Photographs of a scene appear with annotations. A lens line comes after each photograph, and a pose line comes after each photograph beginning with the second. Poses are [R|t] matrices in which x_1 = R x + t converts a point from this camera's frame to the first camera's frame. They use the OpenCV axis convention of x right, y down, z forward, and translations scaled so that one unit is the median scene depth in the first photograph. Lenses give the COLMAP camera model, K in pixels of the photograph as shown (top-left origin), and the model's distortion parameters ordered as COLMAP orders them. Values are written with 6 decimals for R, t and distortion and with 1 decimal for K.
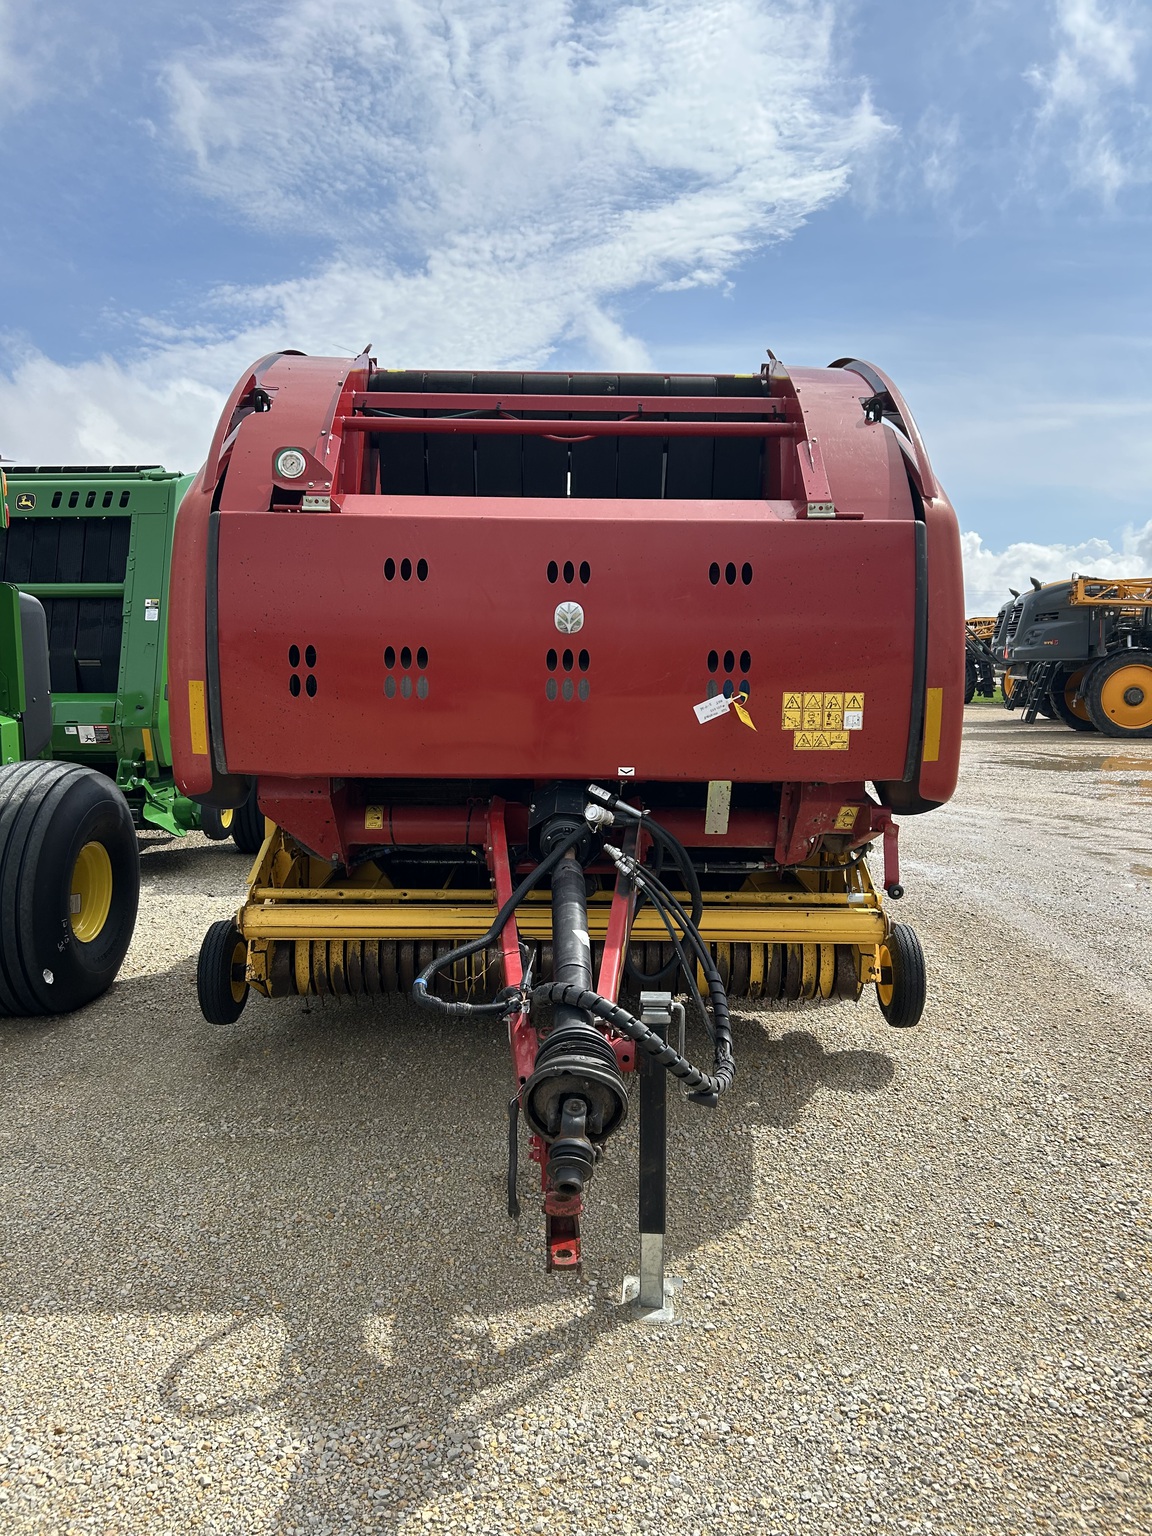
lens RADIAL K [[1141.0, 0, 576.0], [0, 1141.0, 768.0], [0, 0, 1]] dist [0.079388, -0.093114]
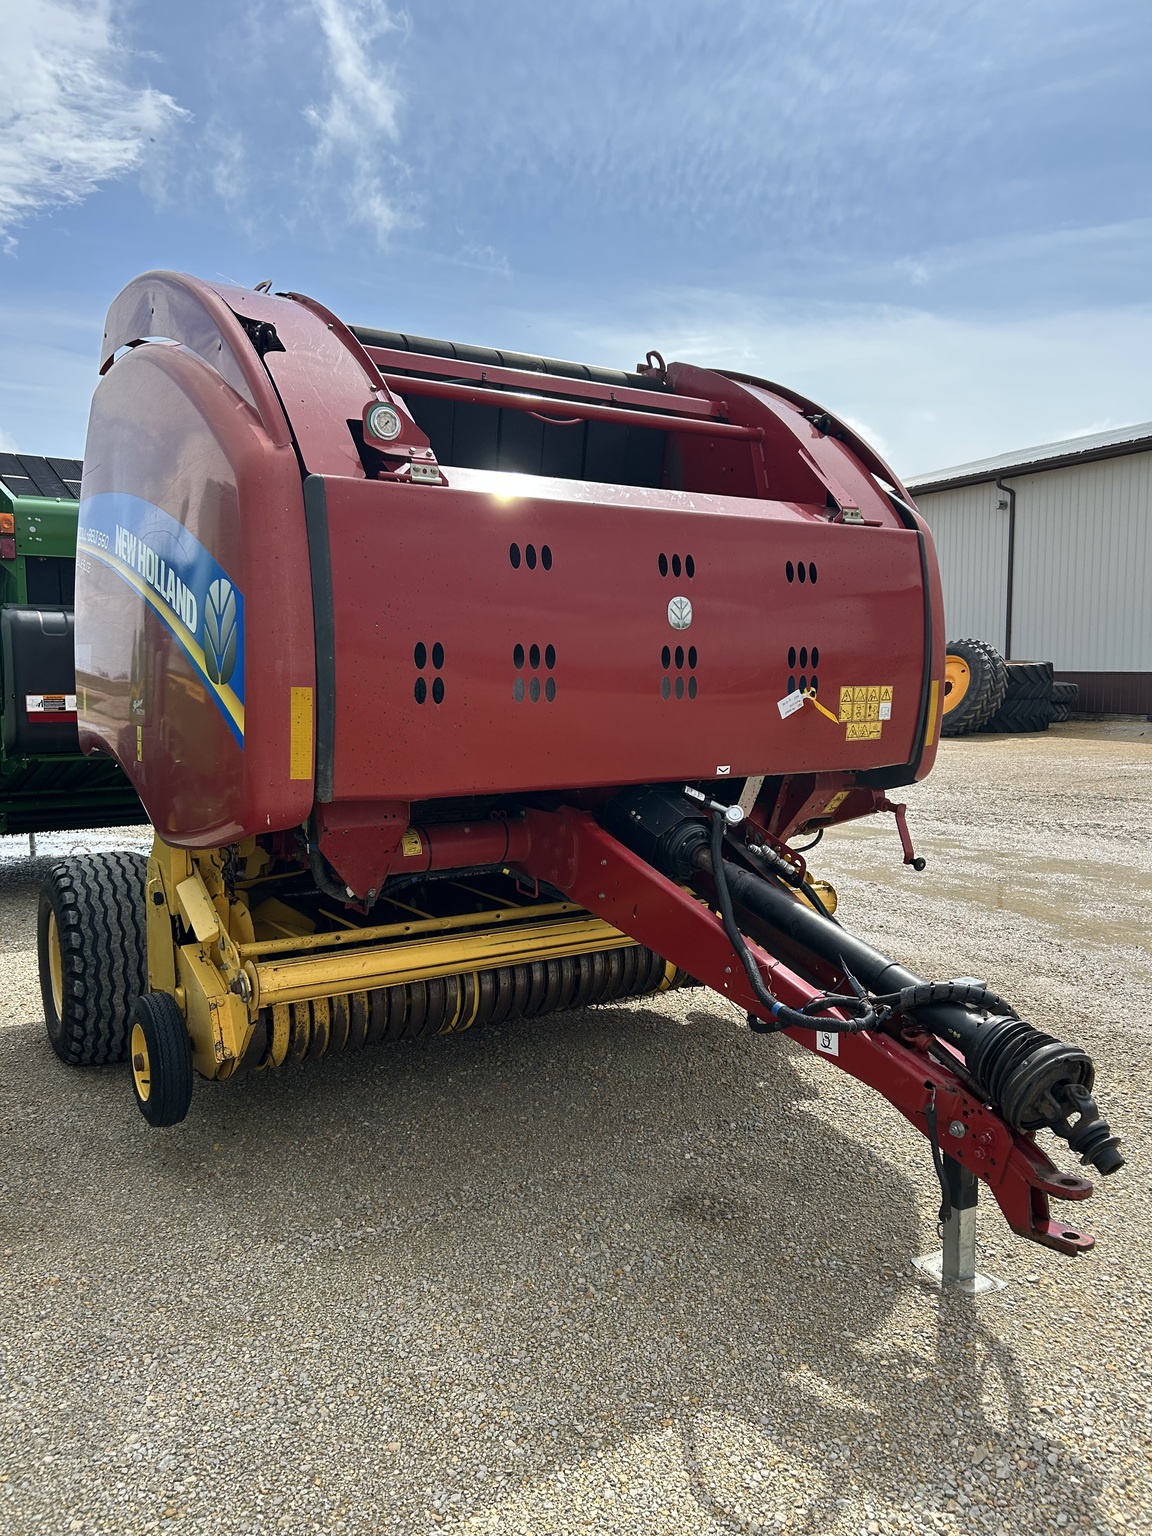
lens RADIAL K [[1141.0, 0, 576.0], [0, 1141.0, 768.0], [0, 0, 1]] dist [0.079388, -0.093114]
pose [[0.848494, -0.057397, 0.526084, -0.576738], [0.055067, 0.998280, 0.020100, -0.025394], [-0.526333, 0.011915, 0.850195, 0.224598]]
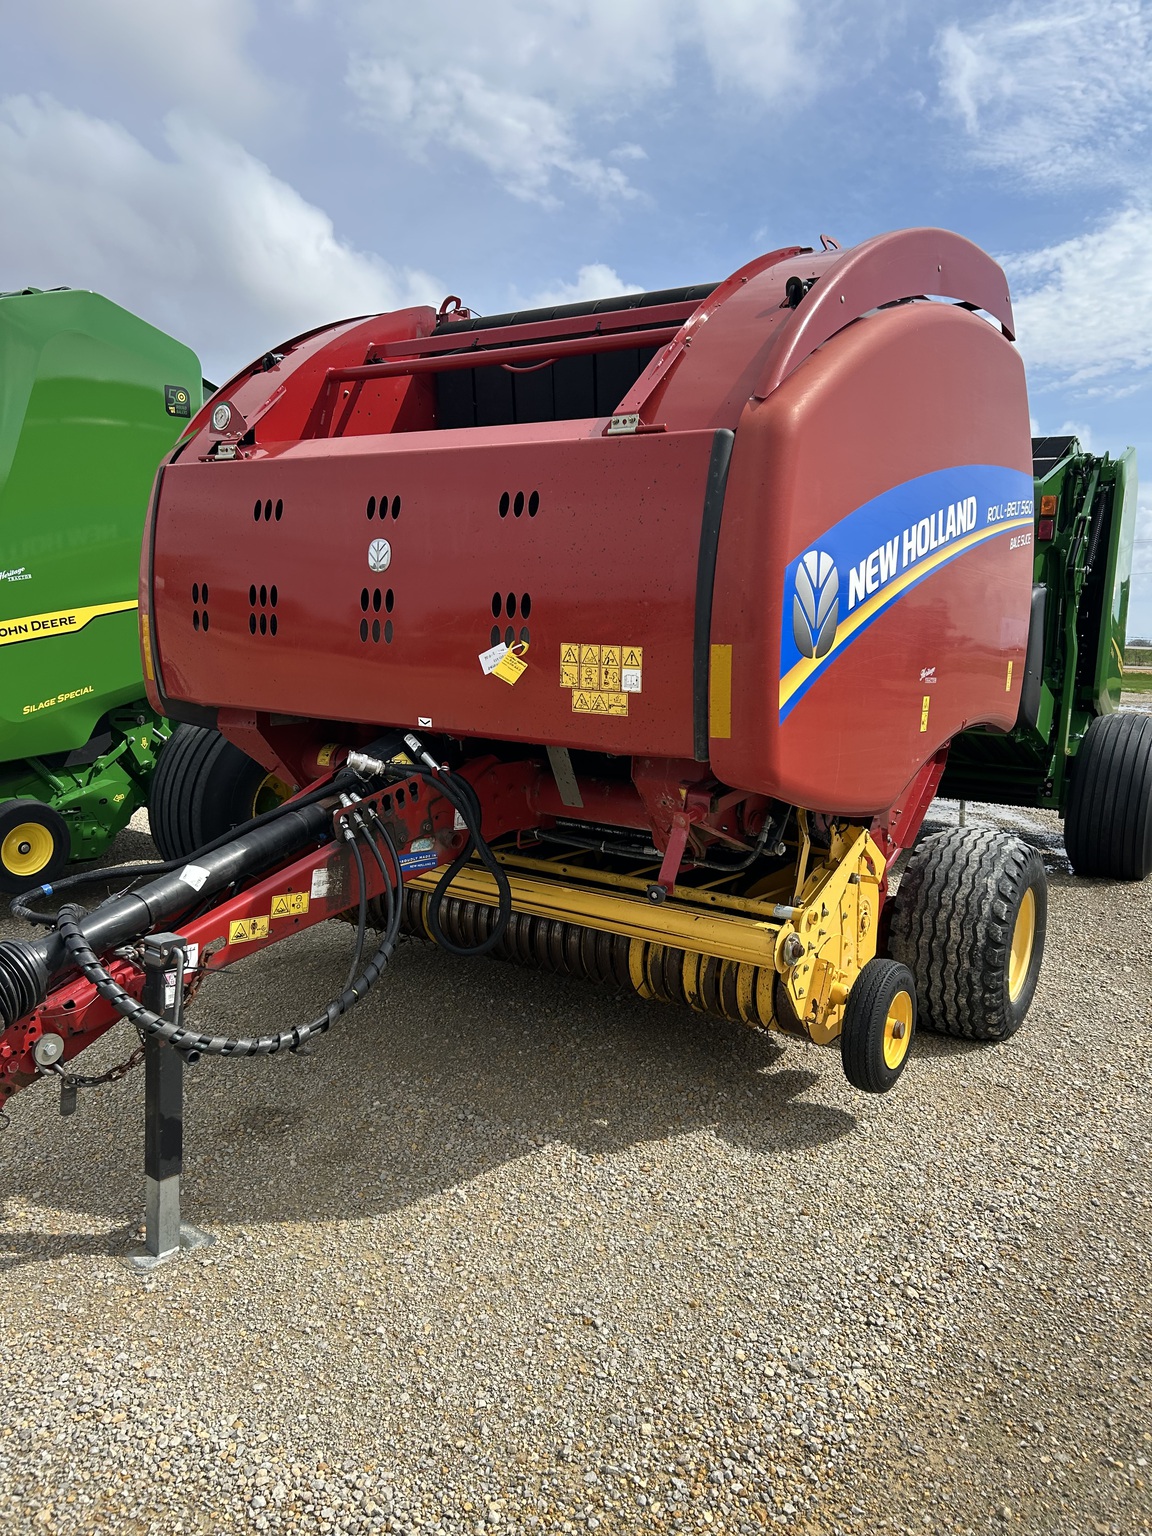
lens RADIAL K [[1141.0, 0, 576.0], [0, 1141.0, 768.0], [0, 0, 1]] dist [0.079388, -0.093114]
pose [[0.814874, 0.097130, -0.571443, 0.674019], [-0.087815, 0.995168, 0.043929, -0.011458], [0.572948, 0.014384, 0.819465, 0.302558]]
